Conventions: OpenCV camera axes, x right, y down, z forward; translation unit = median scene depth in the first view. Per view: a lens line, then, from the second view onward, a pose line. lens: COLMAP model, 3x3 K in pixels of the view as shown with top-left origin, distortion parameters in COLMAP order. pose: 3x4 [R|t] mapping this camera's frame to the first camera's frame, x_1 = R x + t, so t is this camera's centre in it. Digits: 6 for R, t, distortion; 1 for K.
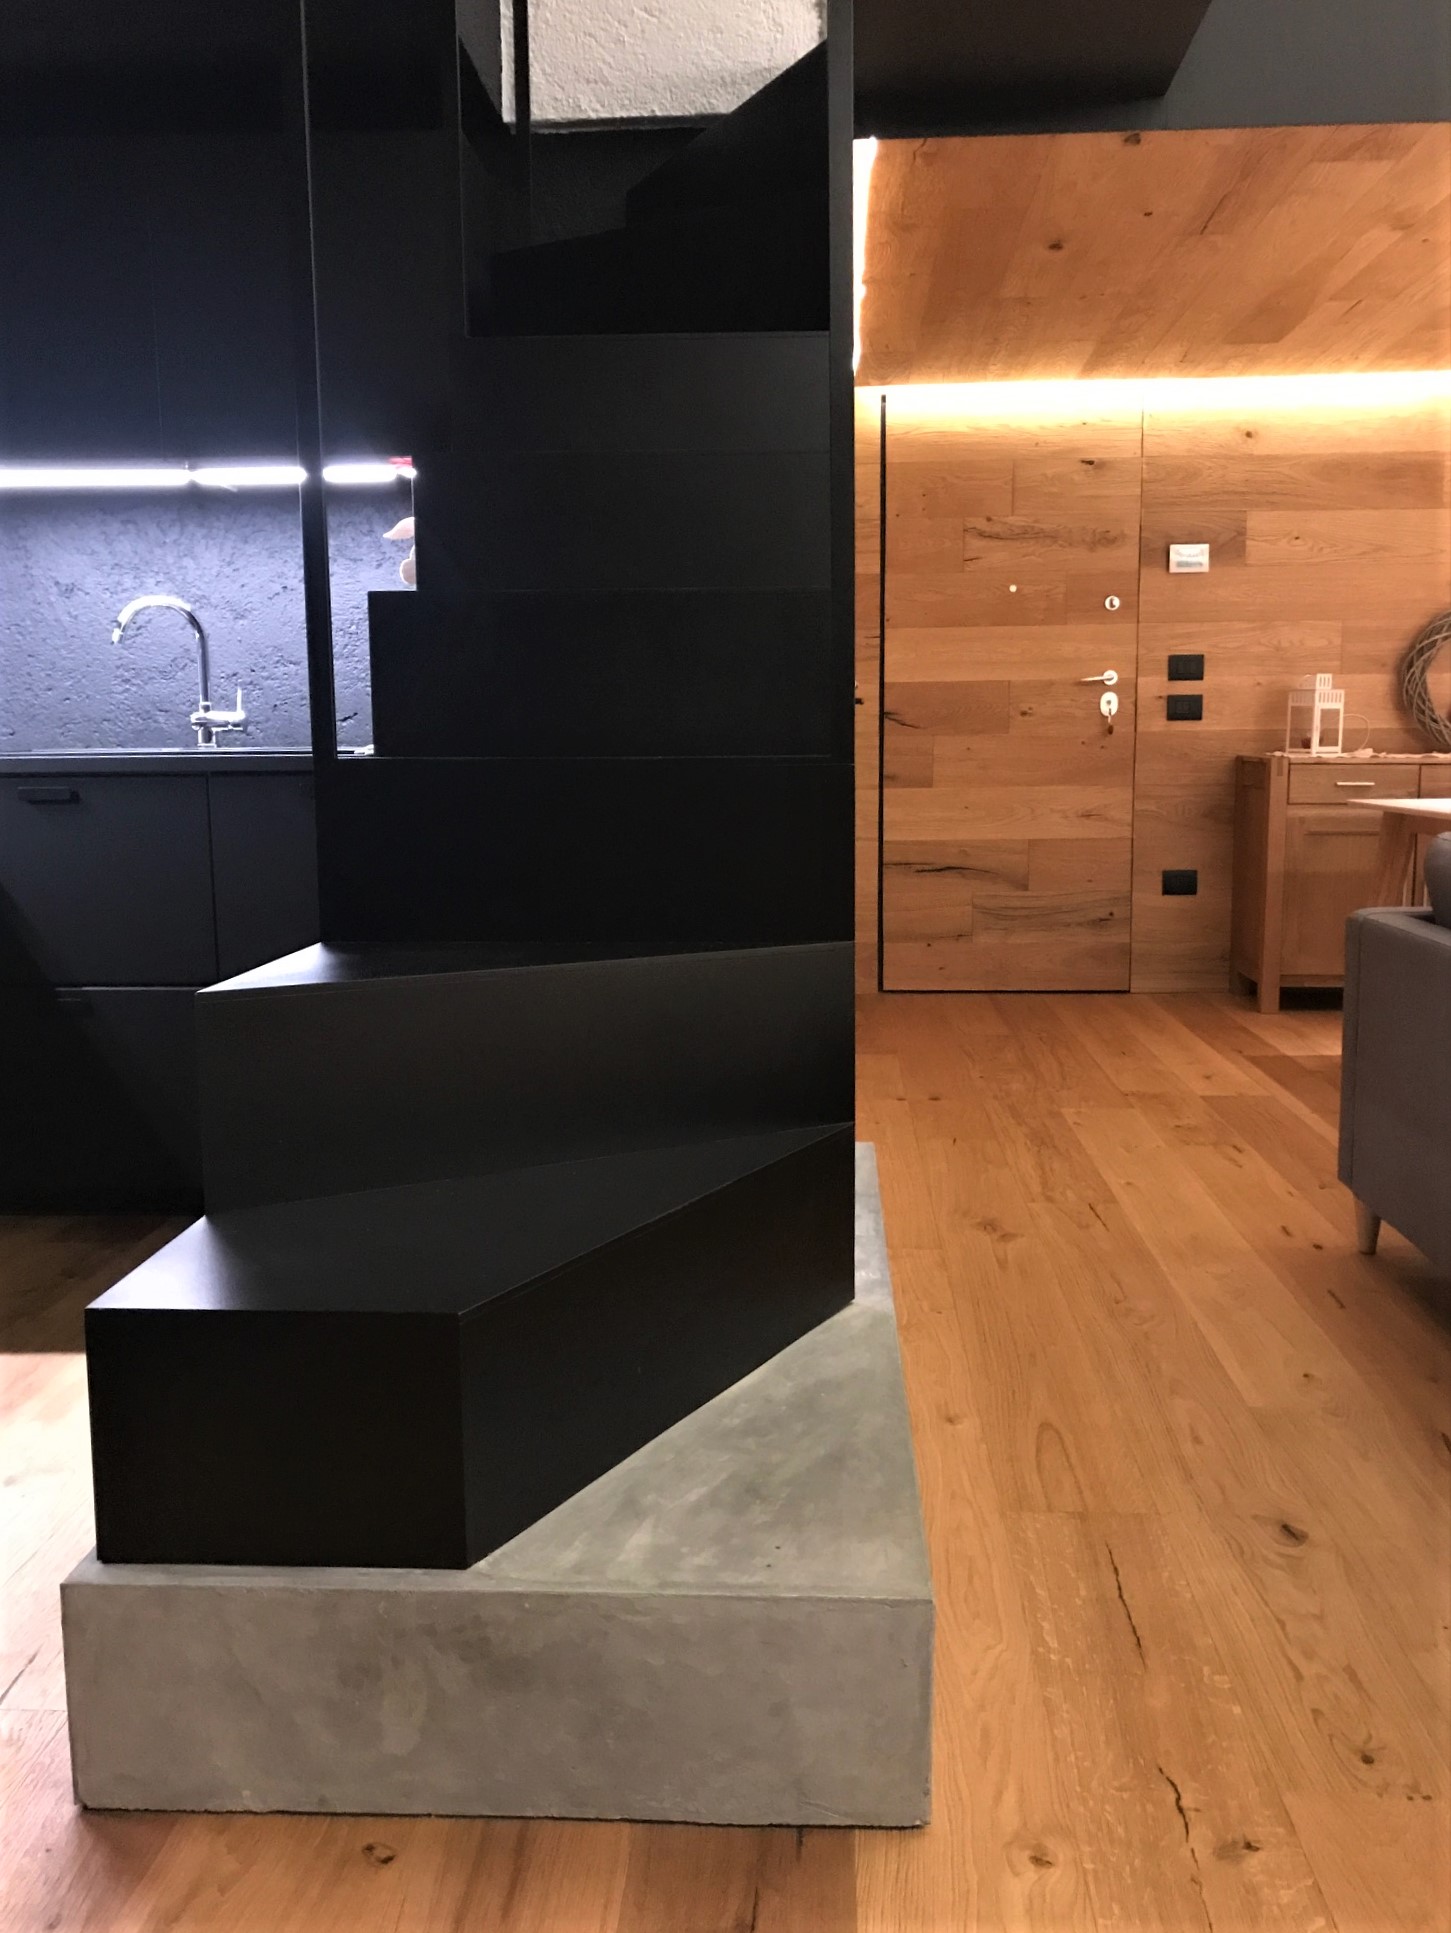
lens RADIAL K [[1652.2, 0, 725.5], [0, 1652.2, 966.5], [0, 0, 1]] dist [0.009563, 0.000401]
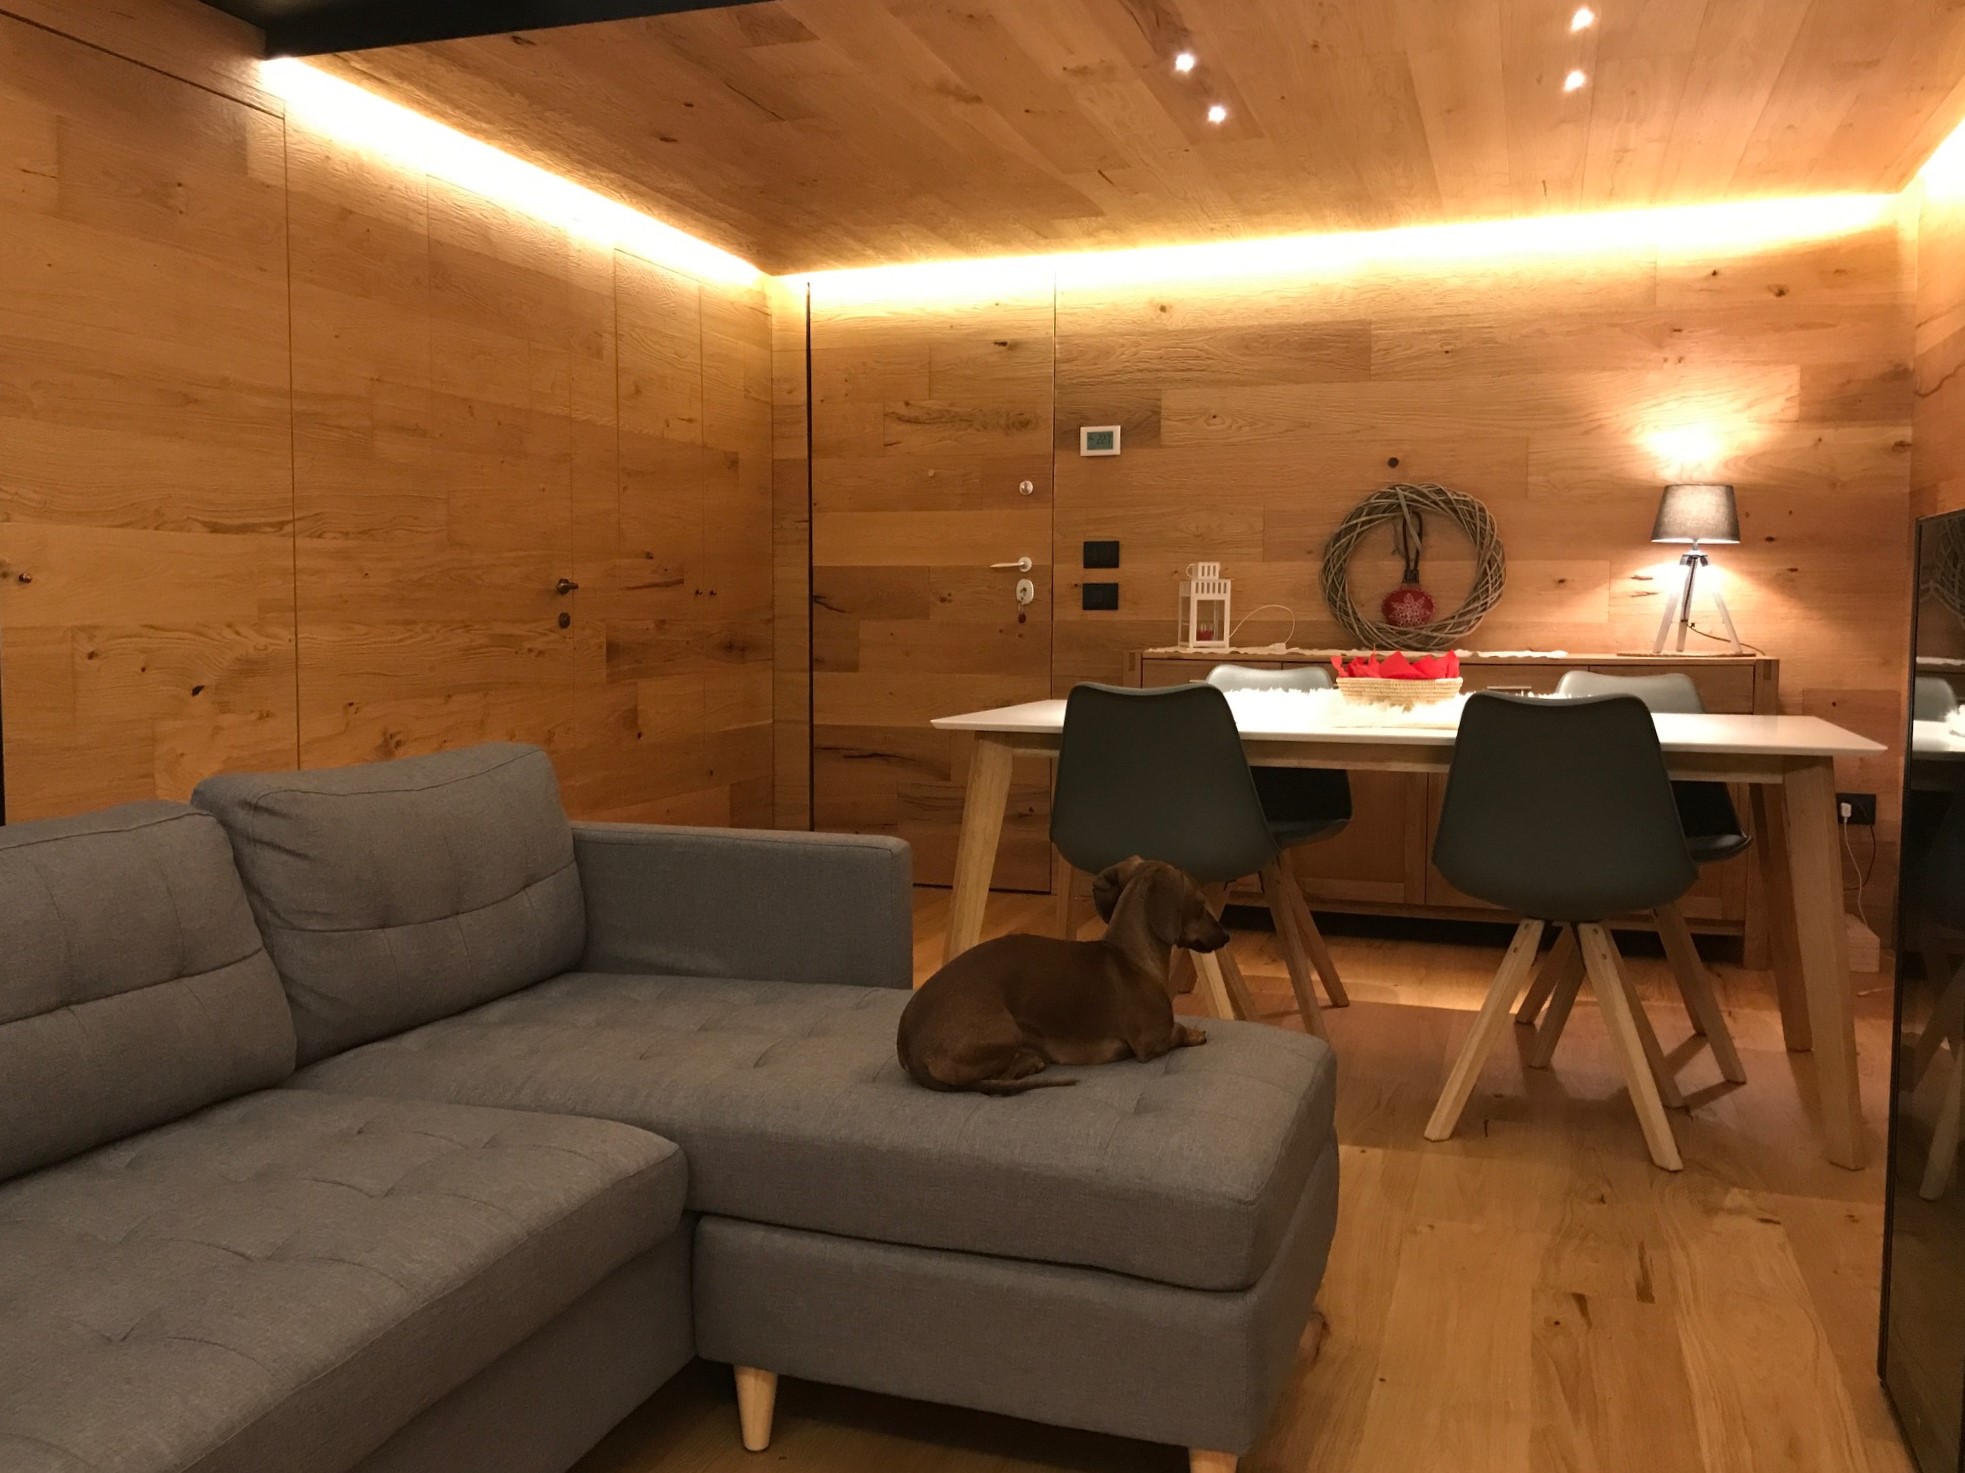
lens RADIAL K [[1622.9, 0, 941.5], [0, 1622.9, 739.5], [0, 0, 1]] dist [0.048902, -0.068376]
pose [[0.957837, 0.037946, -0.284796, 0.467765], [-0.053454, 0.997469, -0.046876, -0.026582], [0.282297, 0.060123, 0.957441, 0.090460]]
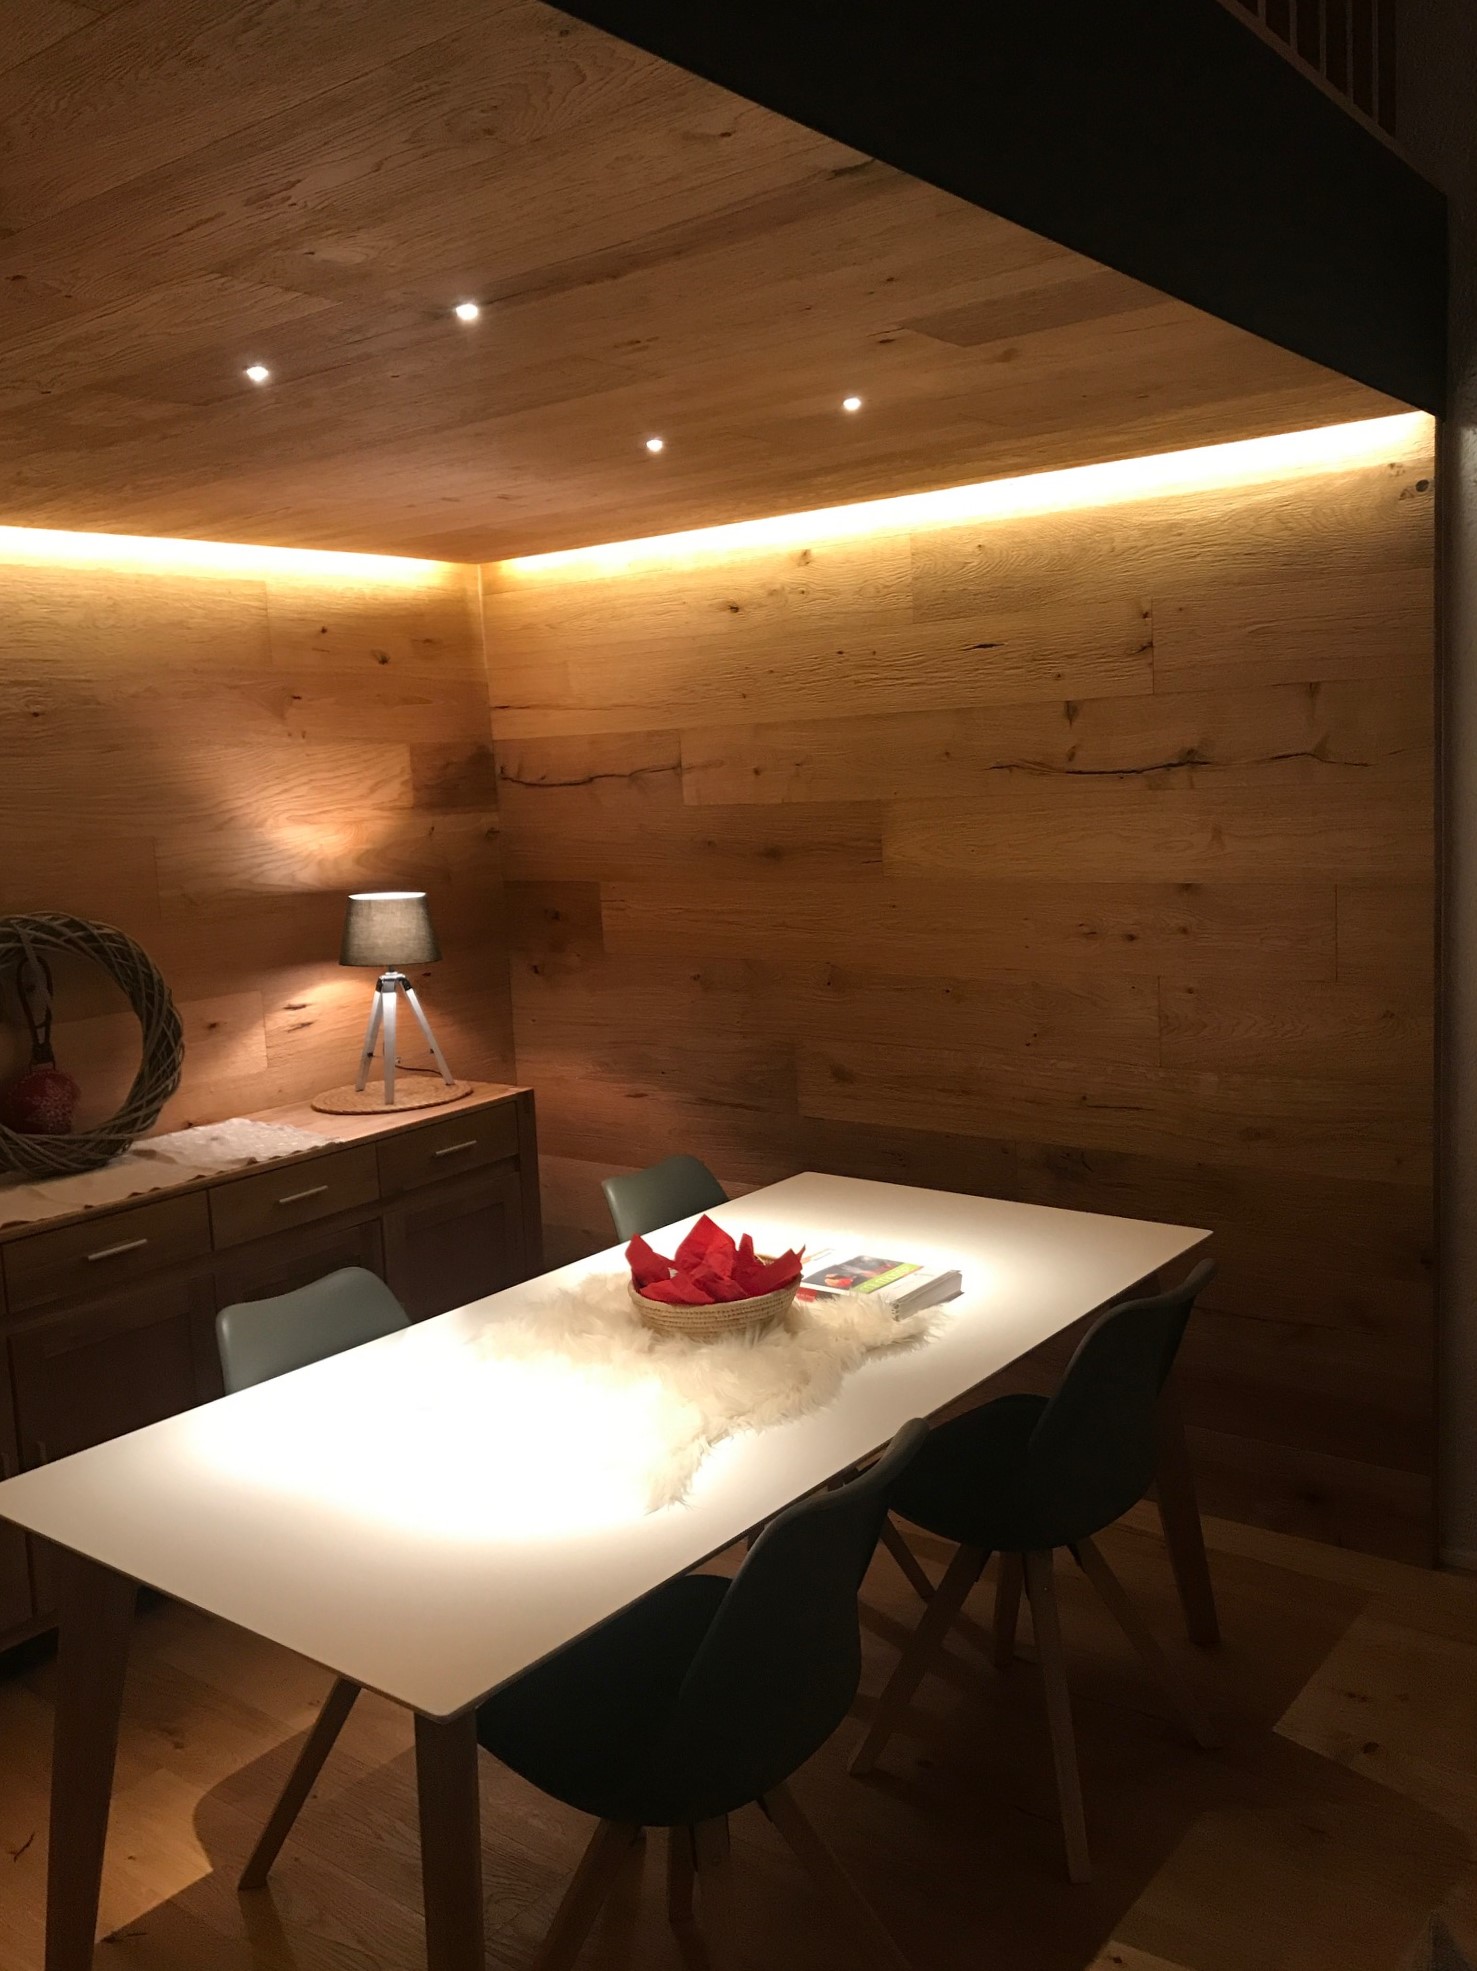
lens RADIAL K [[1663.5, 0, 762.5], [0, 1663.5, 959.5], [0, 0, 1]] dist [0.001426, -0.066885]
pose [[0.561559, -0.117951, 0.818986, 0.121508], [0.155504, 0.987195, 0.035551, -0.183036], [-0.812693, 0.107392, 0.572711, 0.450744]]
